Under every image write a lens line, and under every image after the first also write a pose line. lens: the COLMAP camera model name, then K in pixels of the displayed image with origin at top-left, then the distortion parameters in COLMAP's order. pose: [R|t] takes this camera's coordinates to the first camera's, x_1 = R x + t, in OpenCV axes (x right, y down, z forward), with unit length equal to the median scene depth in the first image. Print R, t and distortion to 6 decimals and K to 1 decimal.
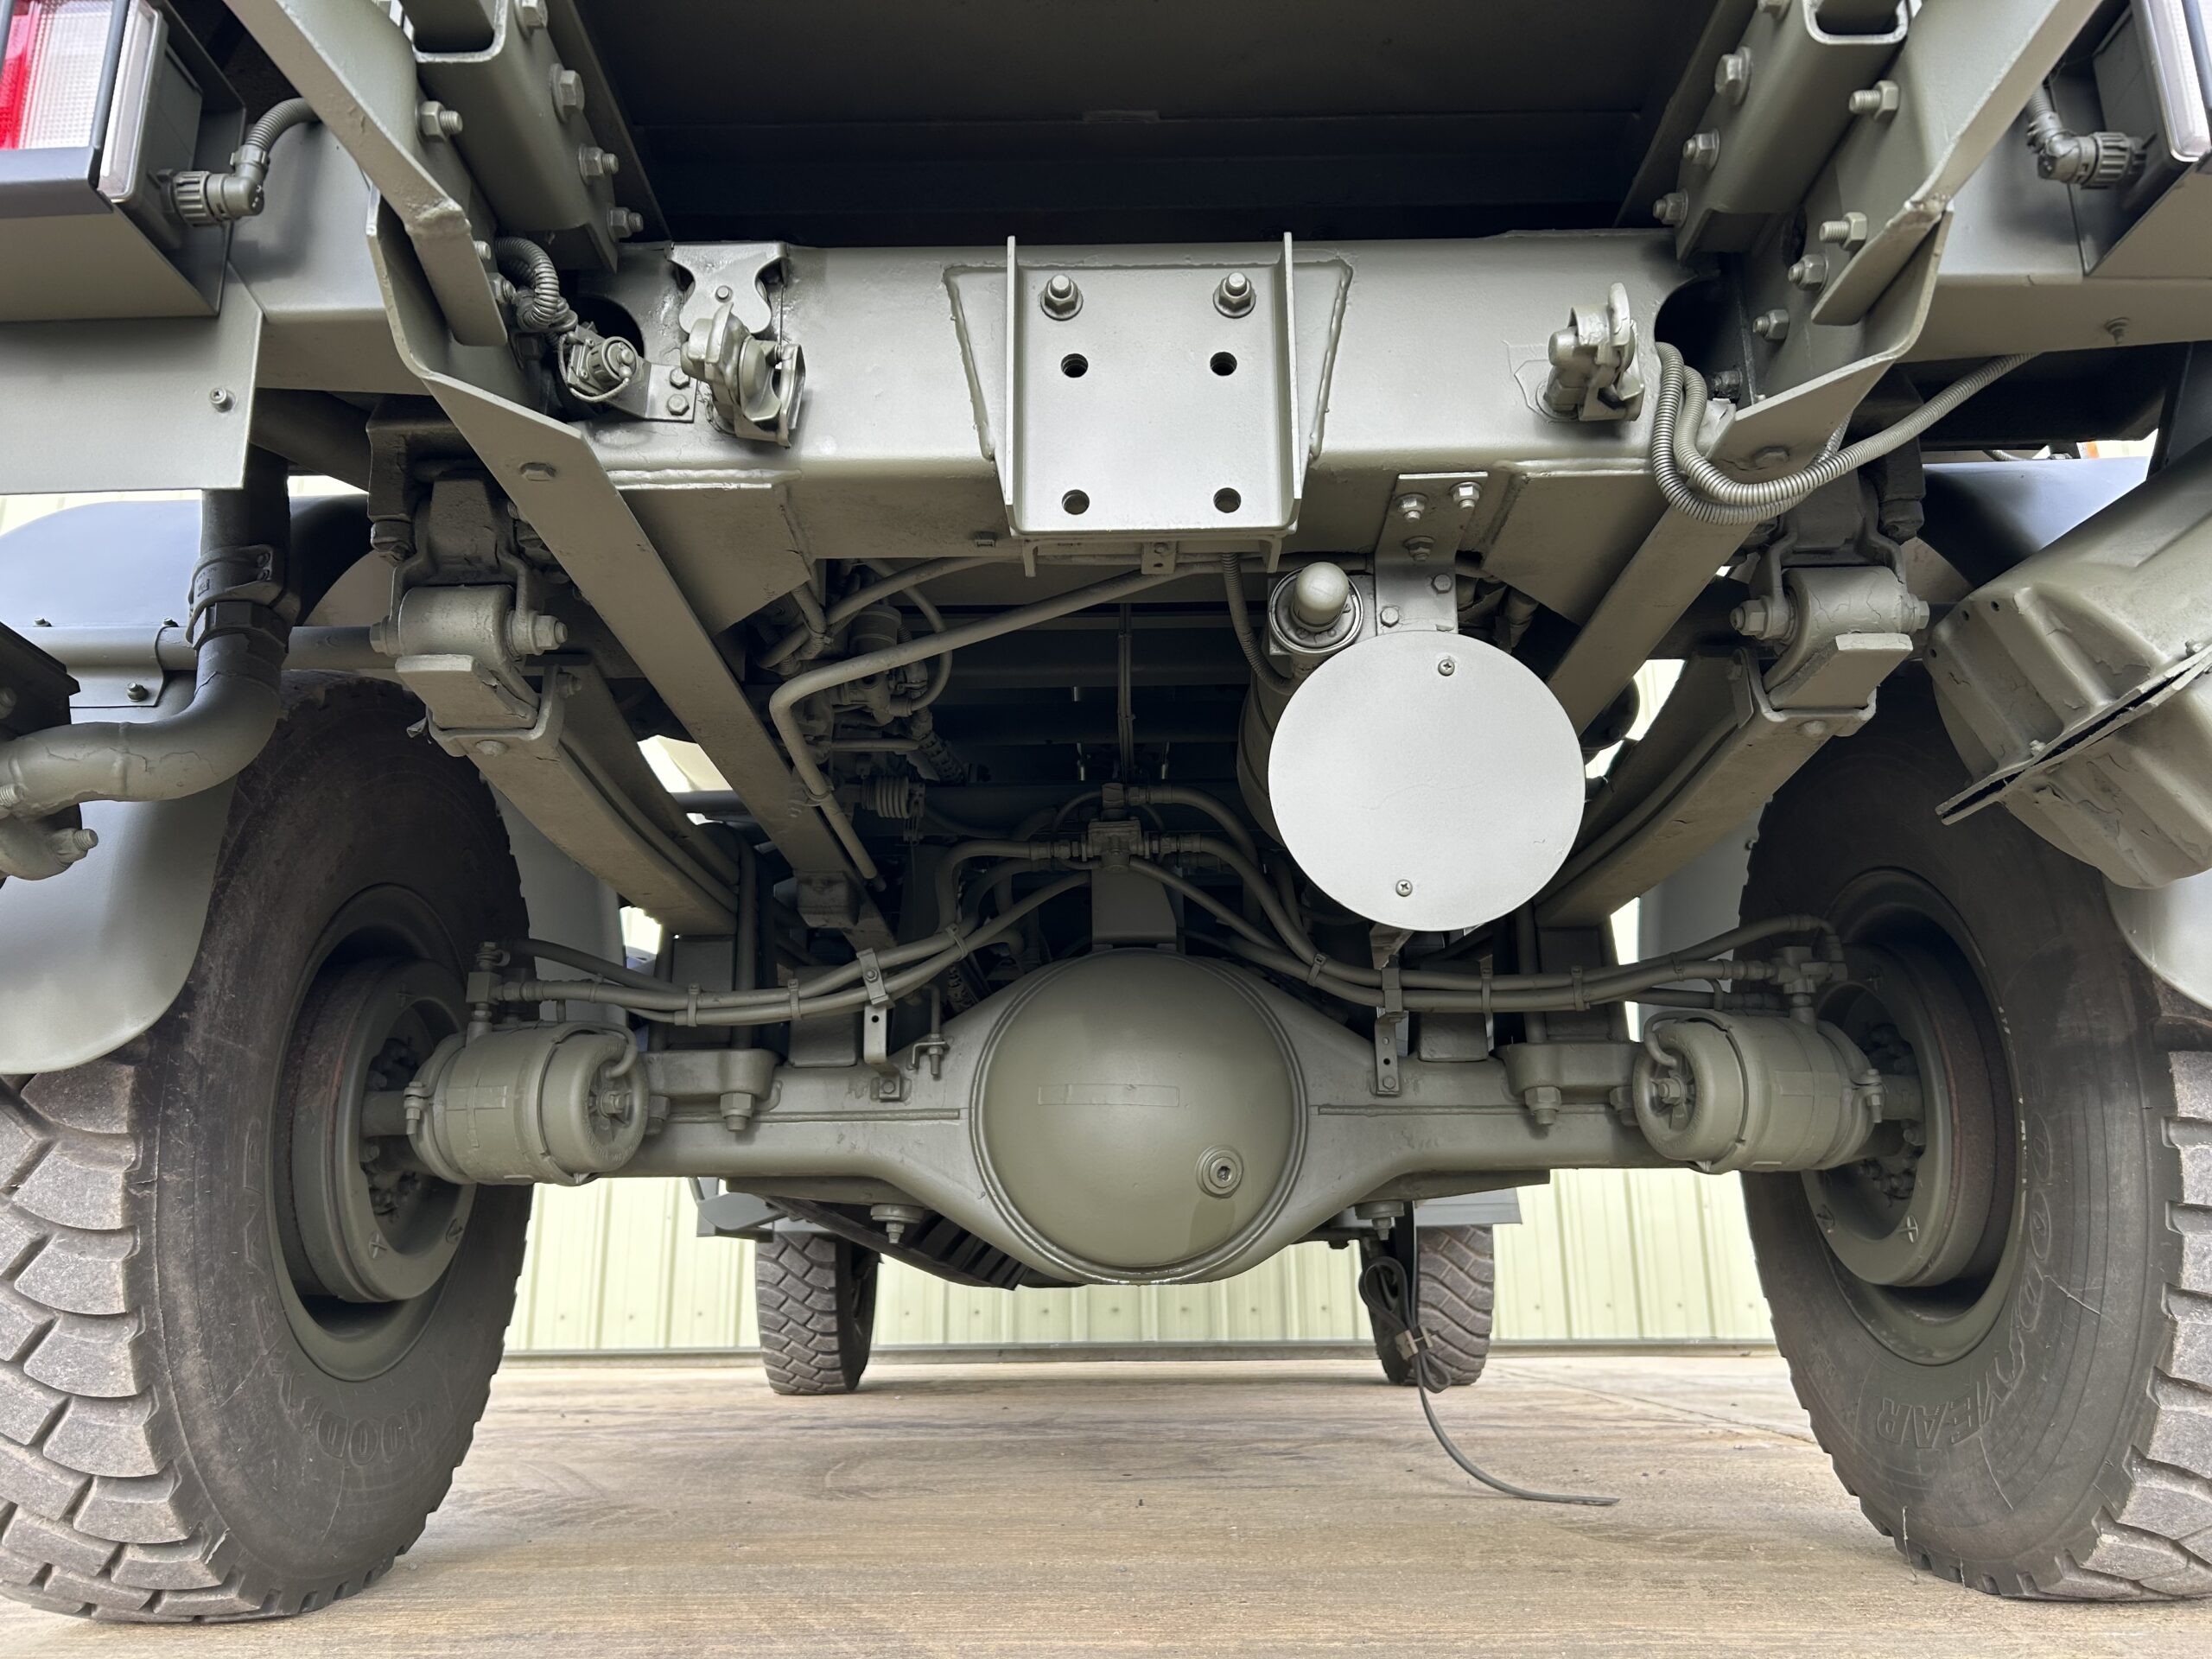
lens RADIAL K [[1681.2, 0, 1105.9], [0, 1681.2, 826.2], [0, 0, 1]] dist [0.049646, -0.052429]
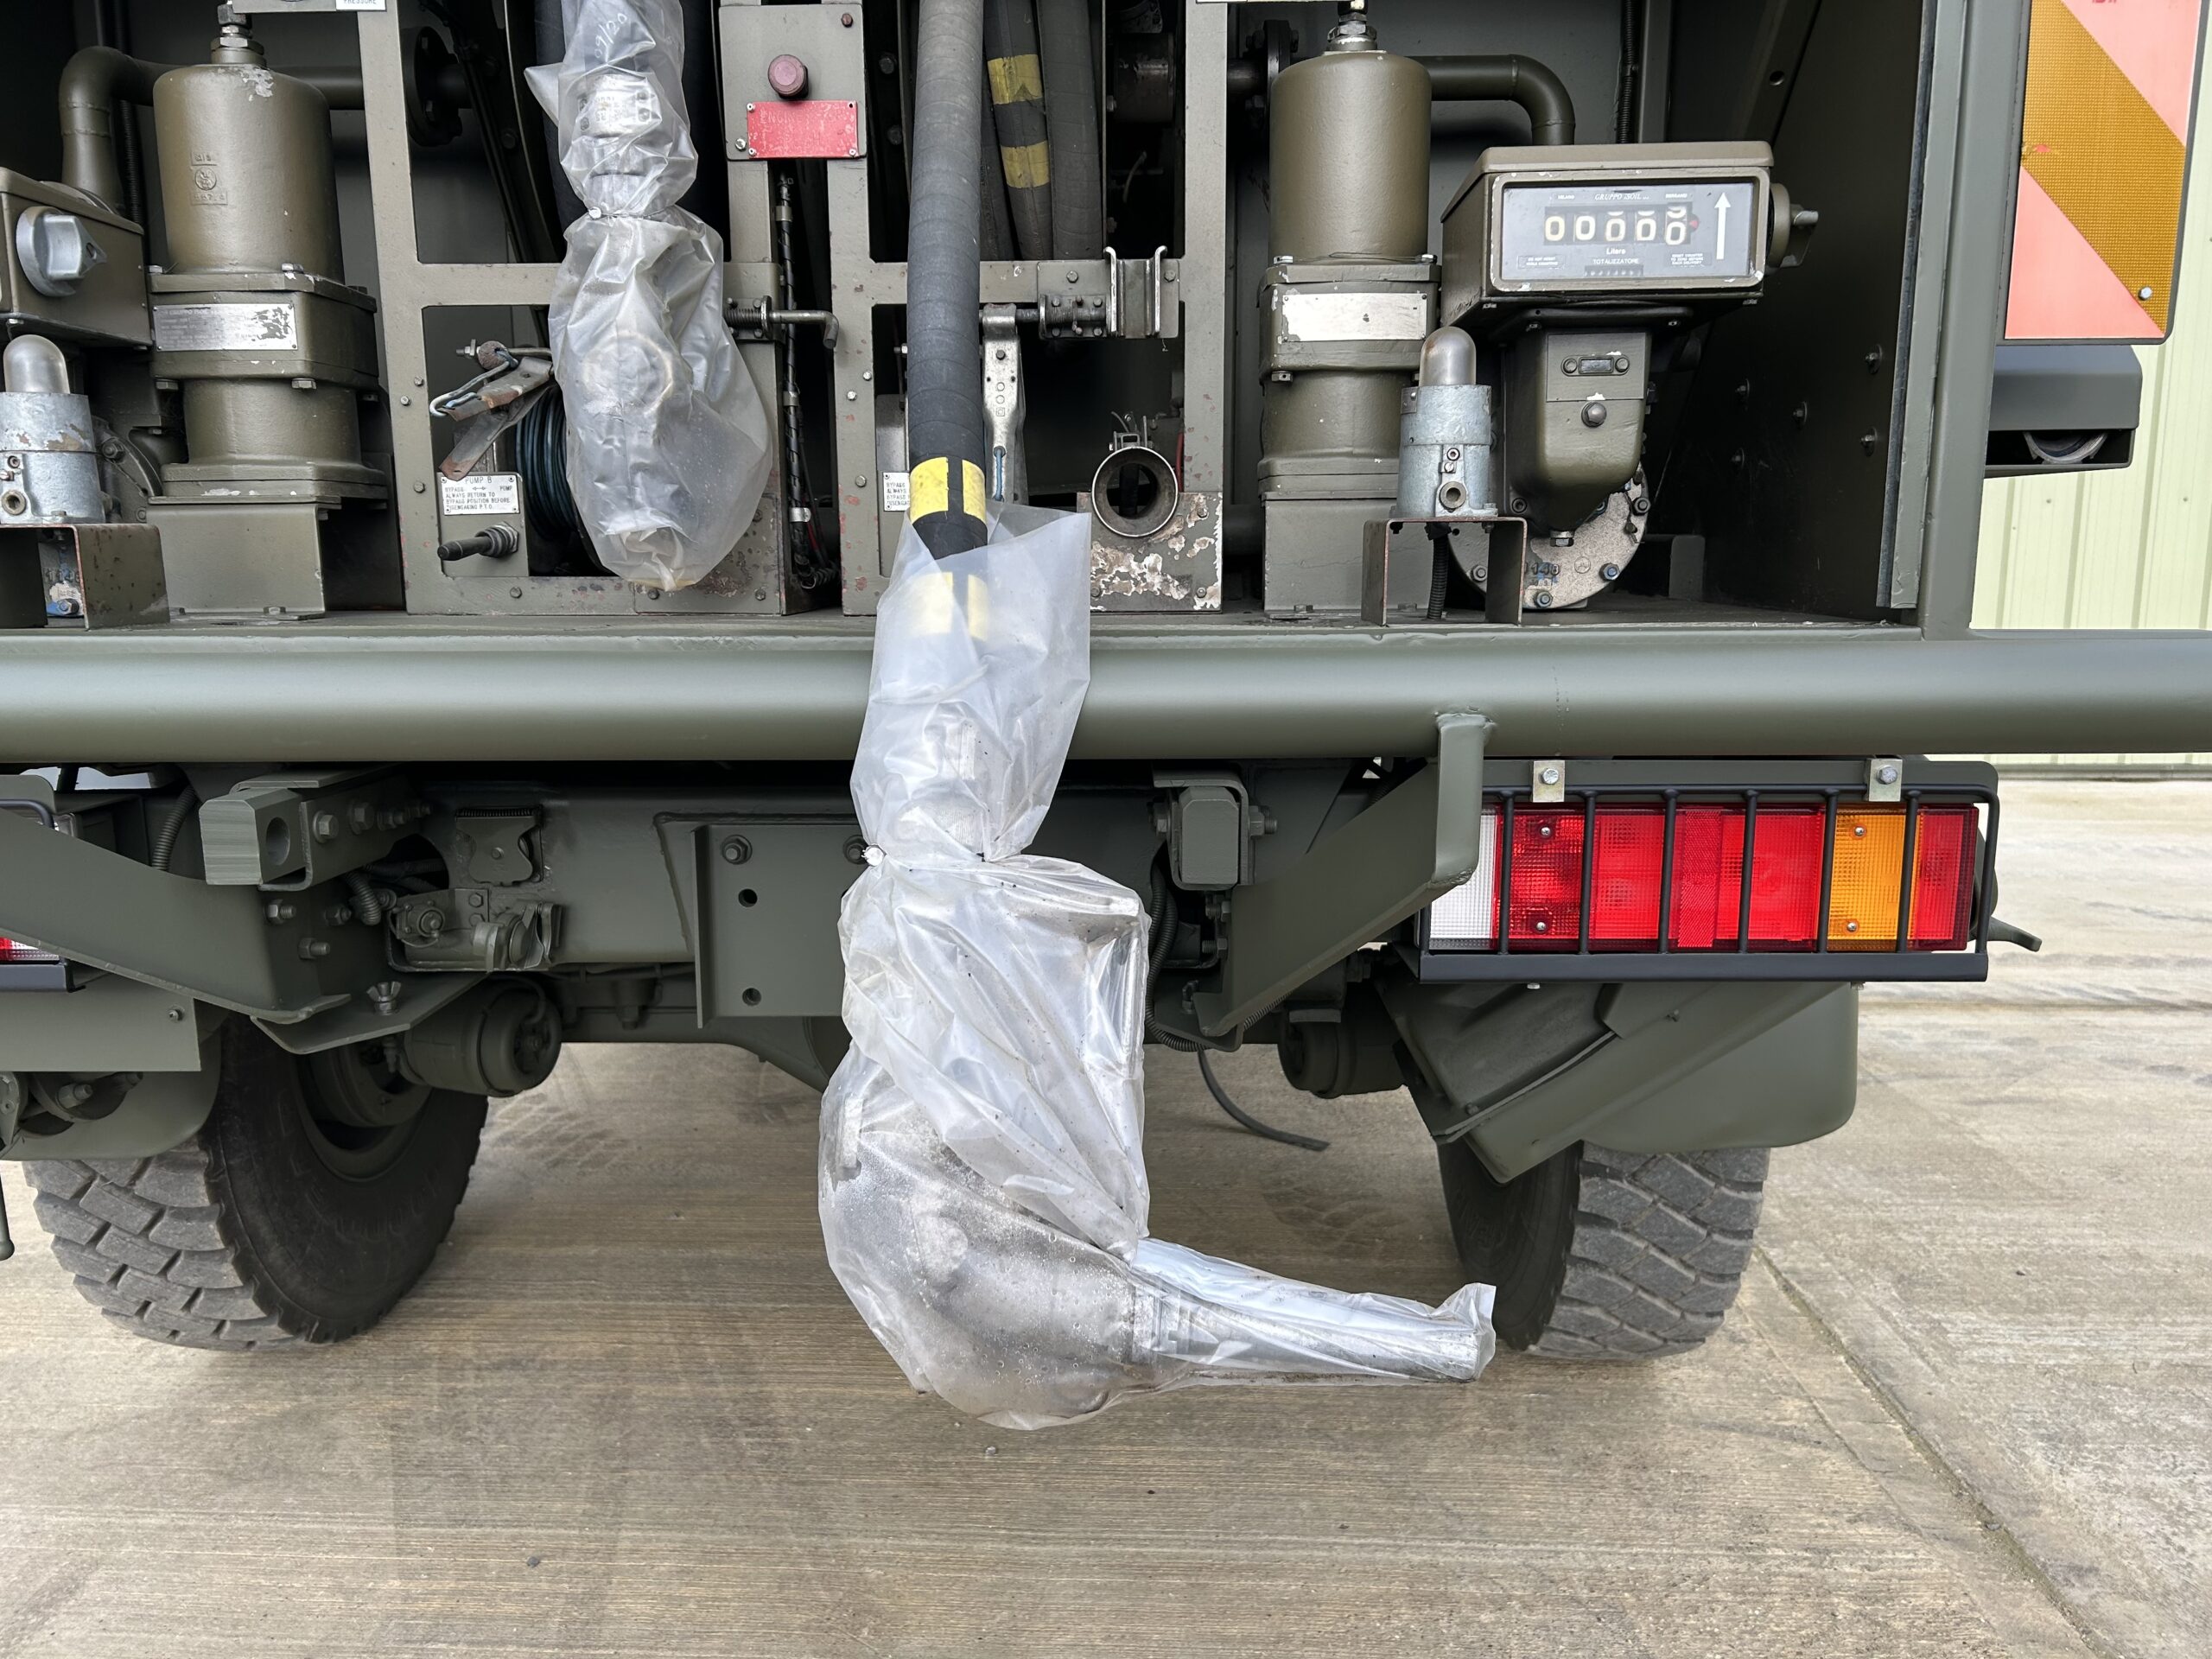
lens RADIAL K [[1681.2, 0, 1090.0], [0, 1681.2, 839.4], [0, 0, 1]] dist [0.049646, -0.052429]
pose [[0.999802, 0.010919, -0.016617, 0.225868], [-0.002638, 0.901173, 0.433452, -0.714673], [0.019707, -0.433322, 0.901024, -0.206230]]
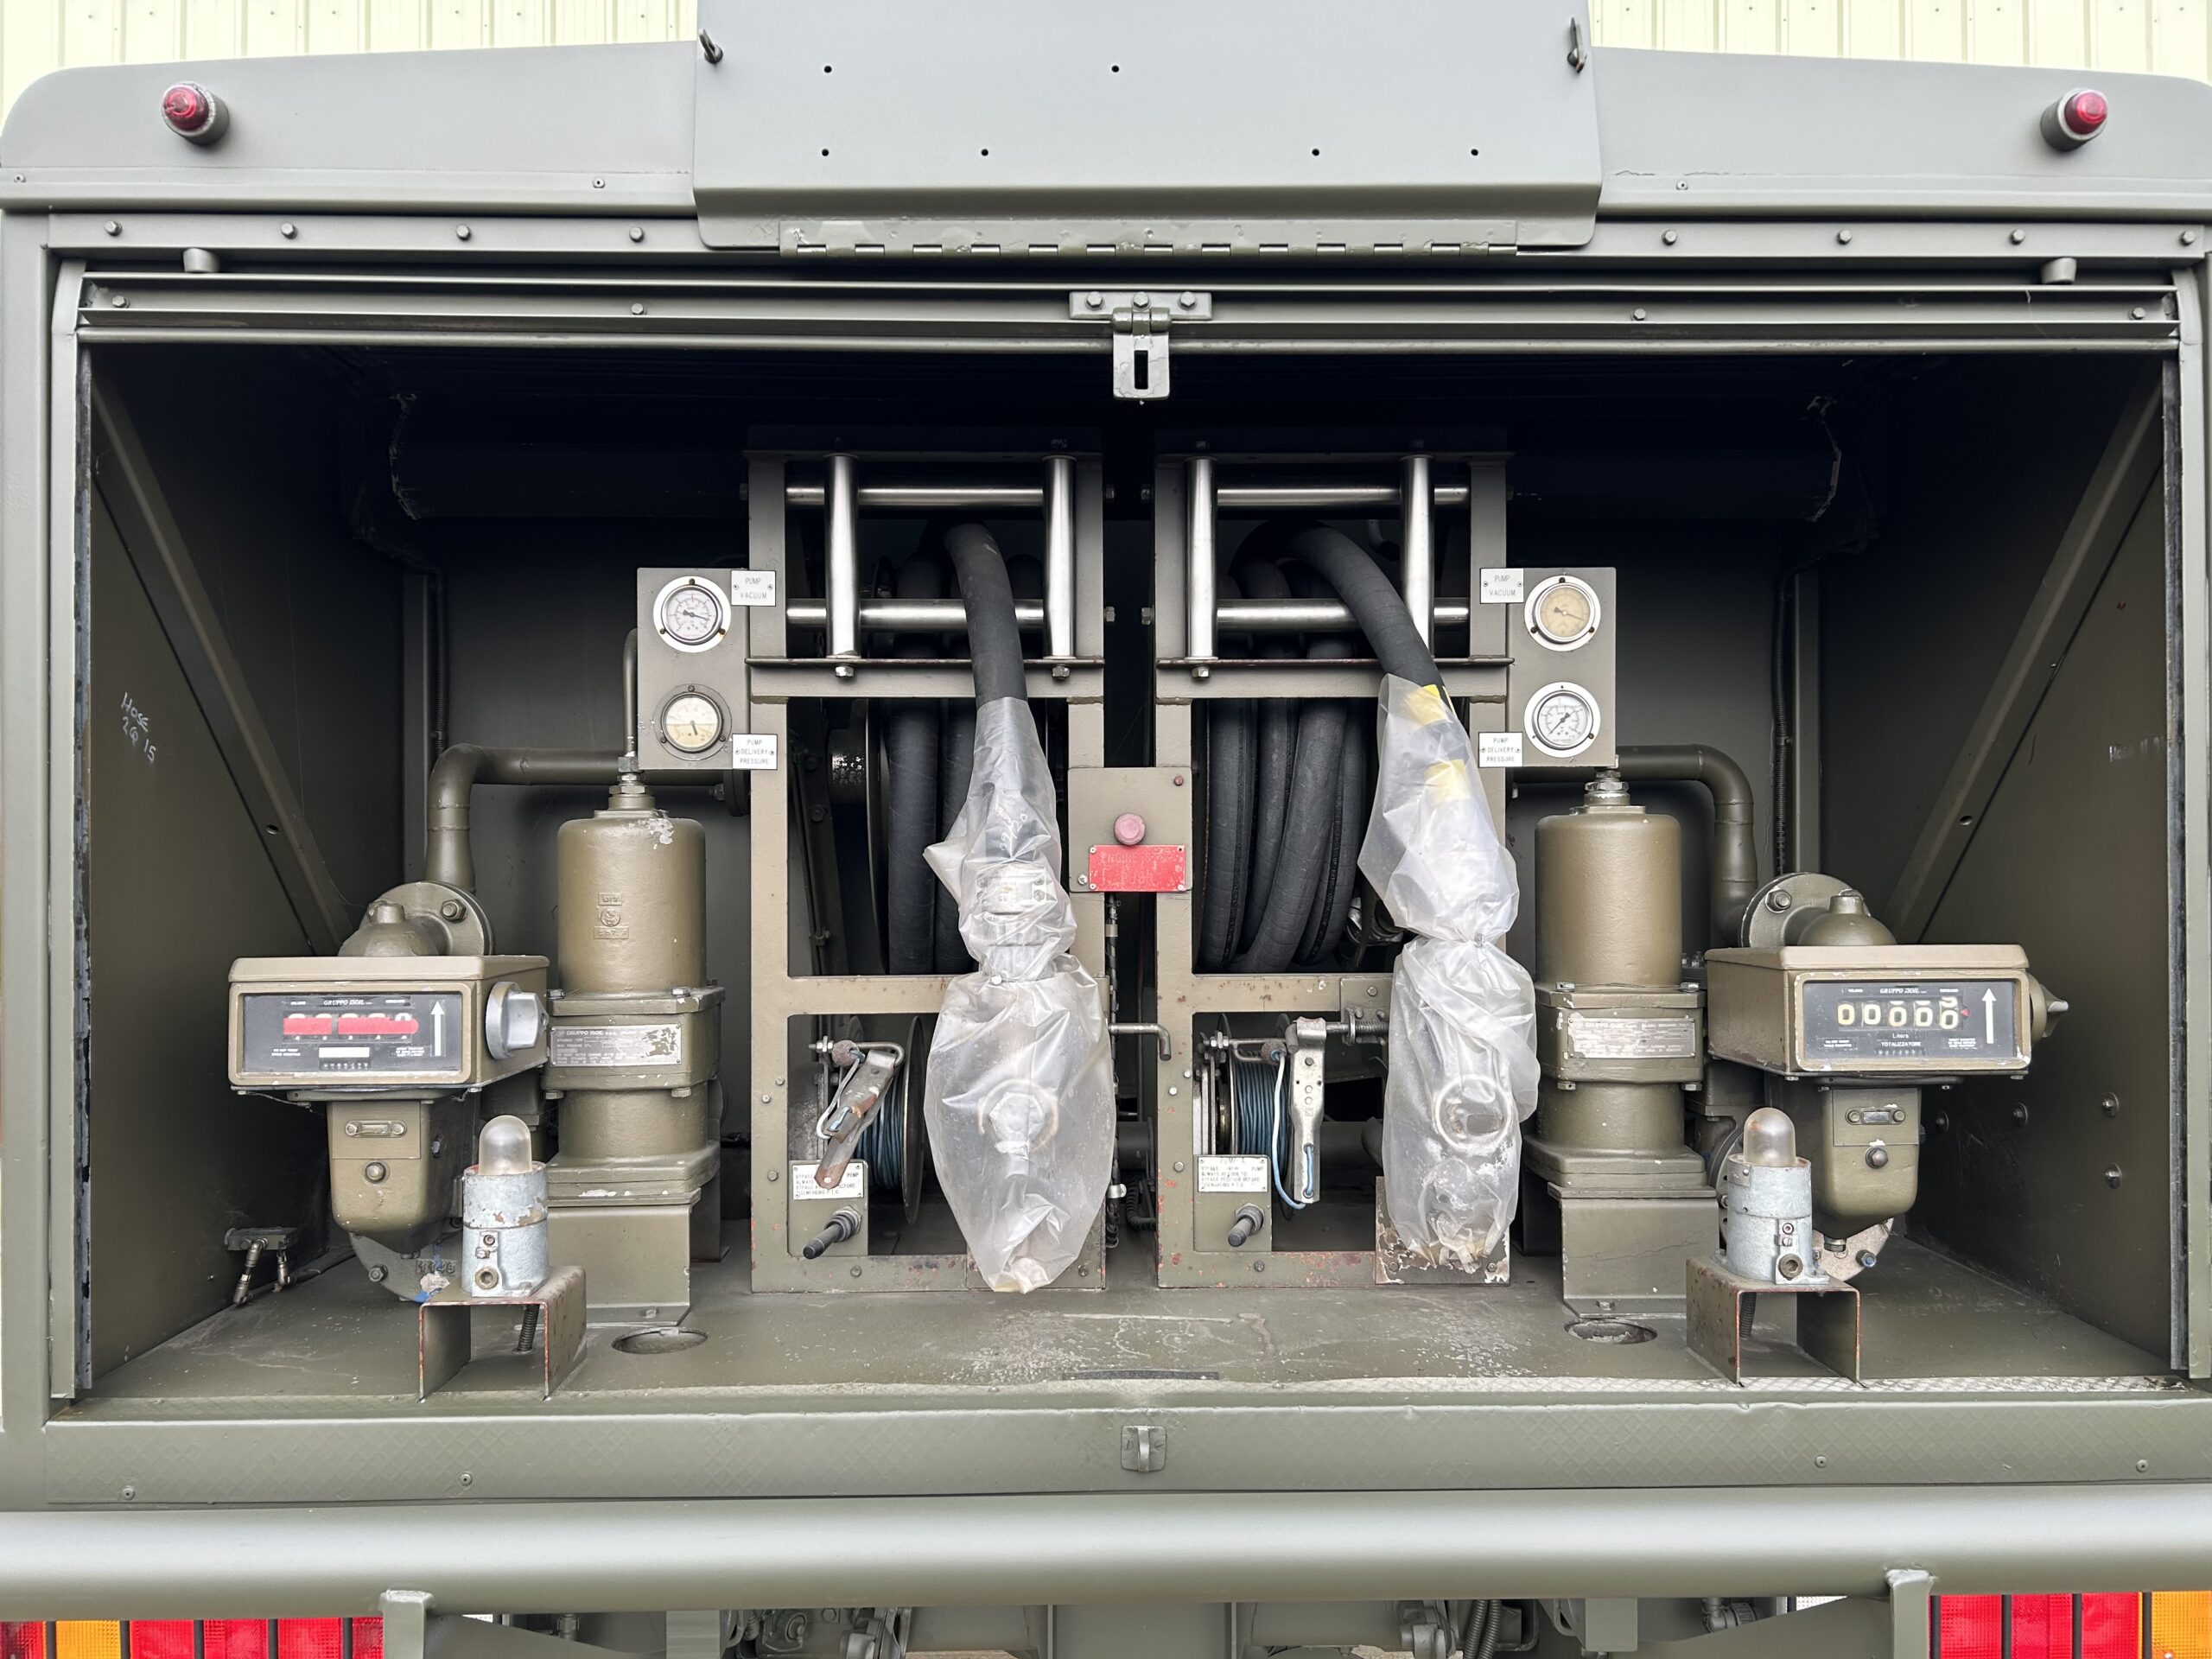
lens RADIAL K [[1681.2, 0, 1108.5], [0, 1681.2, 843.0], [0, 0, 1]] dist [0.049646, -0.052429]
pose [[0.999442, 0.009504, 0.032027, -0.043227], [-0.017774, 0.963004, 0.268902, -1.001778], [-0.028286, -0.269321, 0.962635, -0.211938]]
